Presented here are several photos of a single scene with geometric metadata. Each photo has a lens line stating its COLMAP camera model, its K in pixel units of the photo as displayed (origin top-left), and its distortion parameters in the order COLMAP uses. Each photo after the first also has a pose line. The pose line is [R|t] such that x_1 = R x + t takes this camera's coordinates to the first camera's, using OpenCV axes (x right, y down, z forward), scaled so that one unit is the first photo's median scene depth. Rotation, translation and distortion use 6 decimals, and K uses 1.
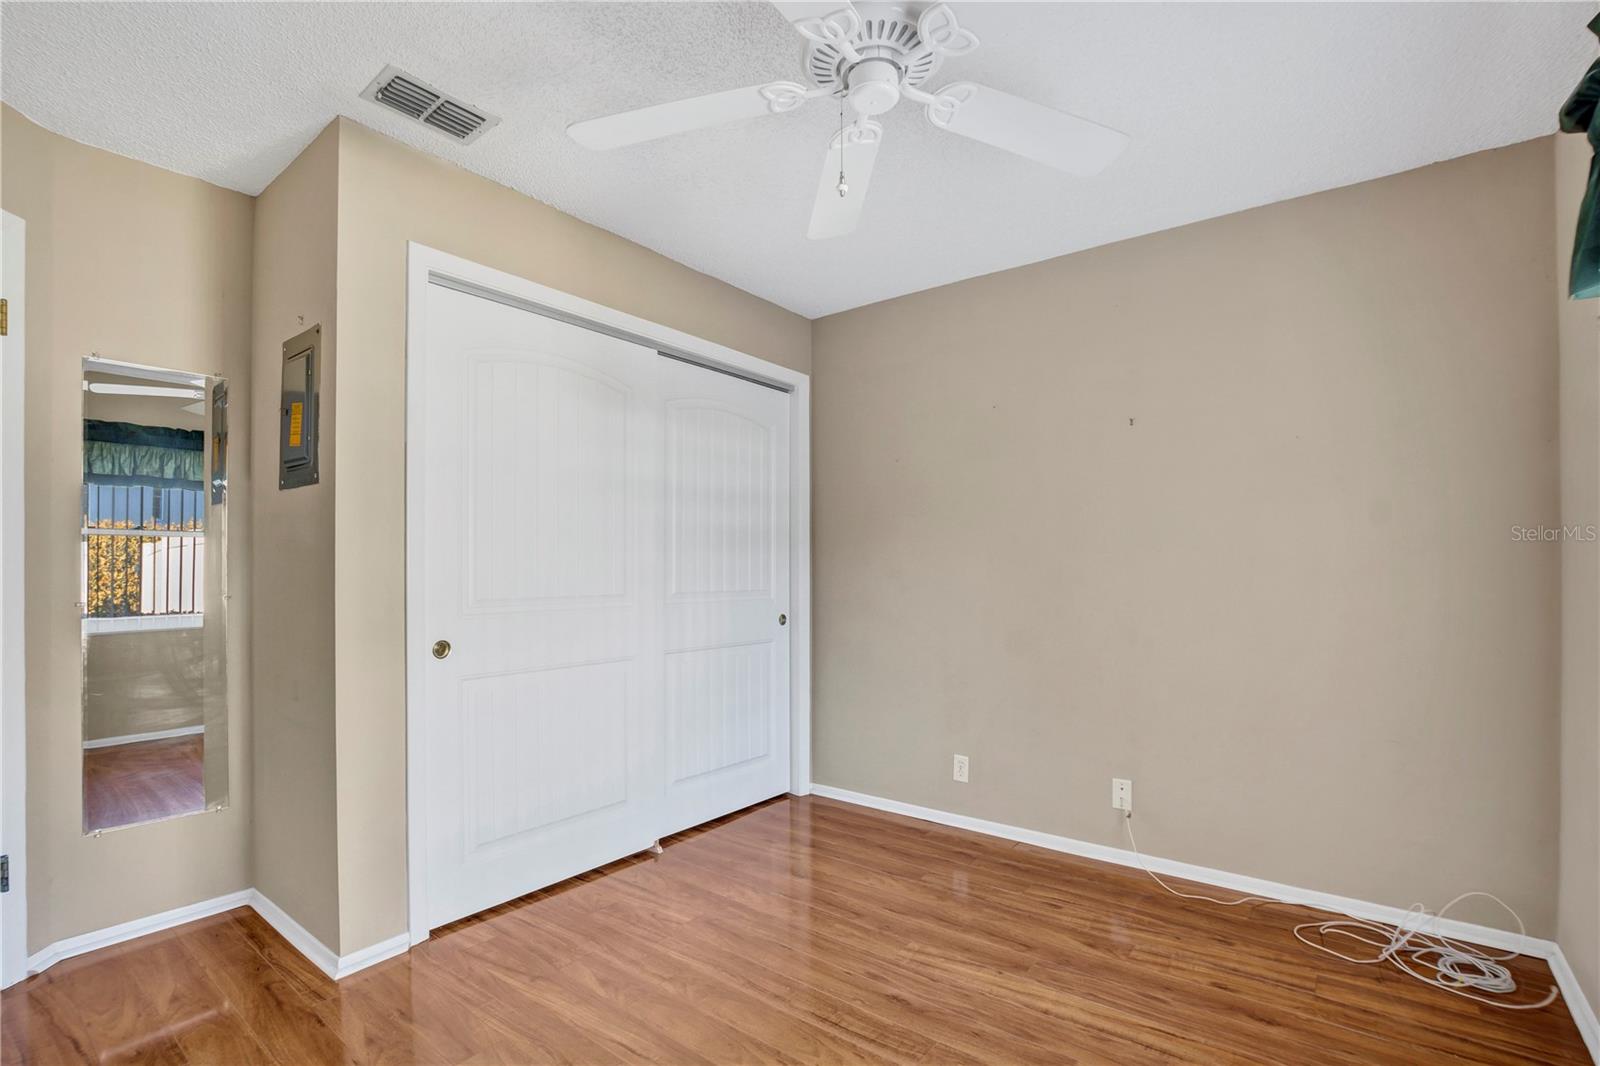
lens RADIAL K [[728.9, 0, 815.6], [0, 728.9, 564.4], [0, 0, 1]] dist [-0.030701, 0.000349]
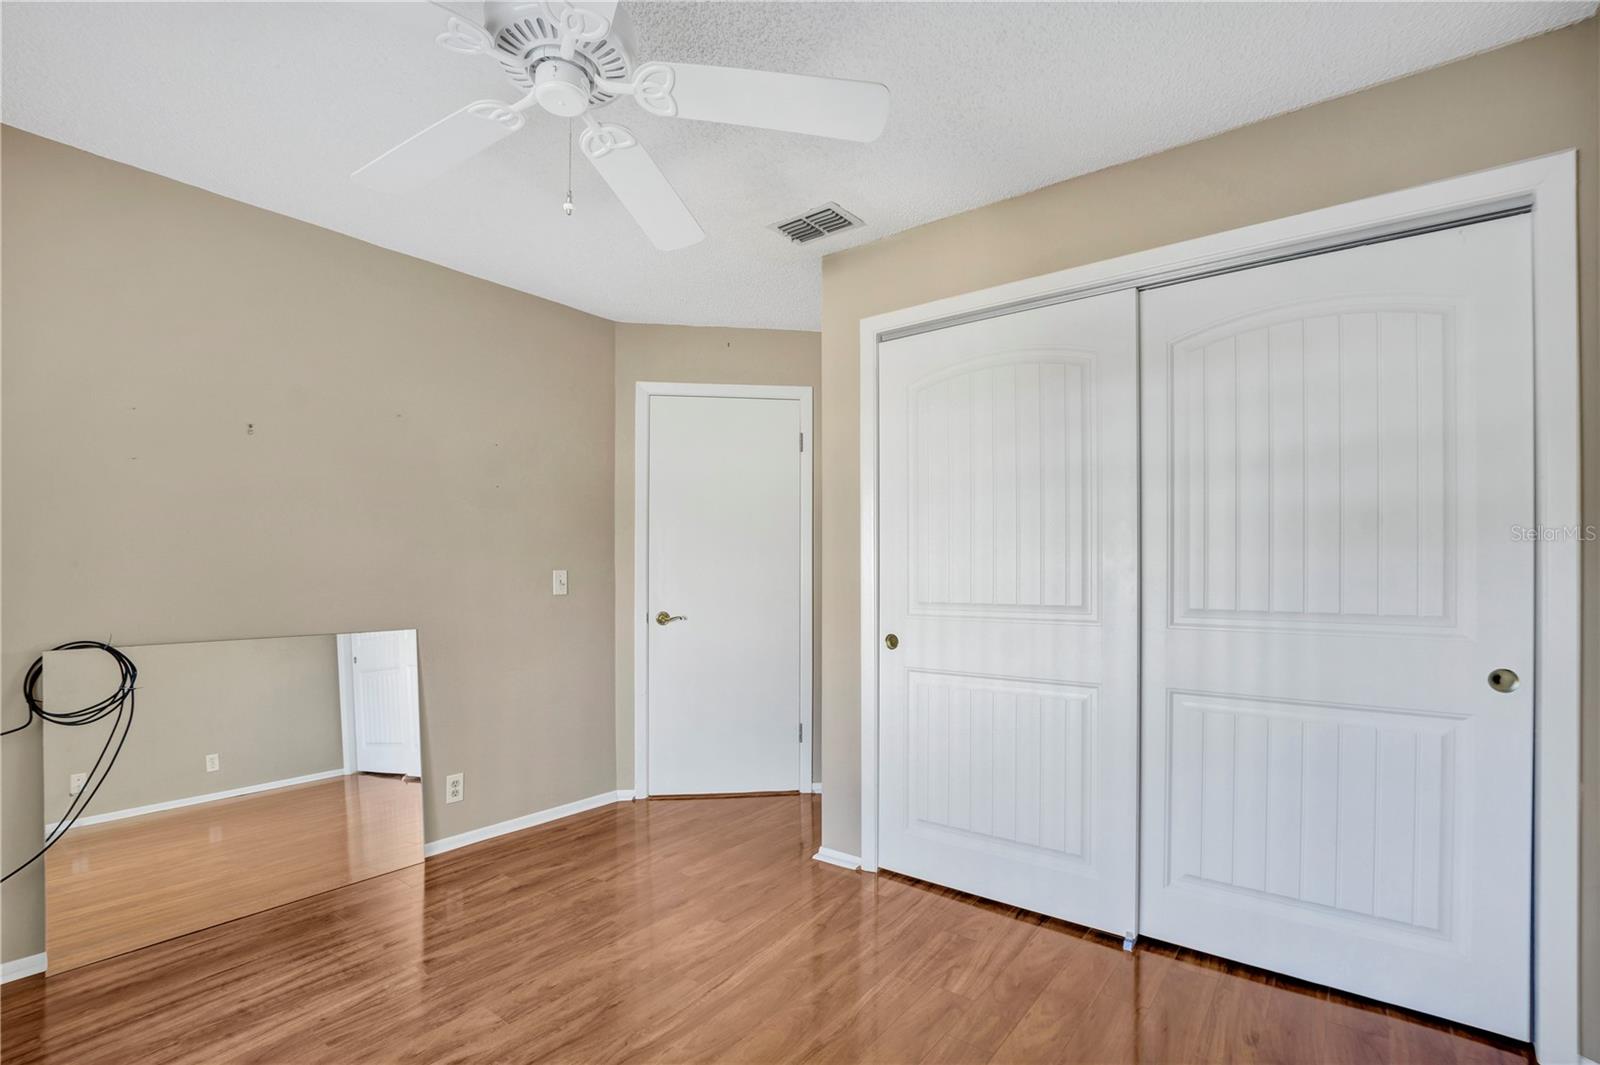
lens RADIAL K [[728.9, 0, 813.7], [0, 728.9, 567.8], [0, 0, 1]] dist [-0.030701, 0.000349]
pose [[0.001269, -0.005746, -0.999983, 0.561562], [0.002814, 0.999980, -0.005743, 0.001486], [0.999995, -0.002807, 0.001285, 0.698909]]
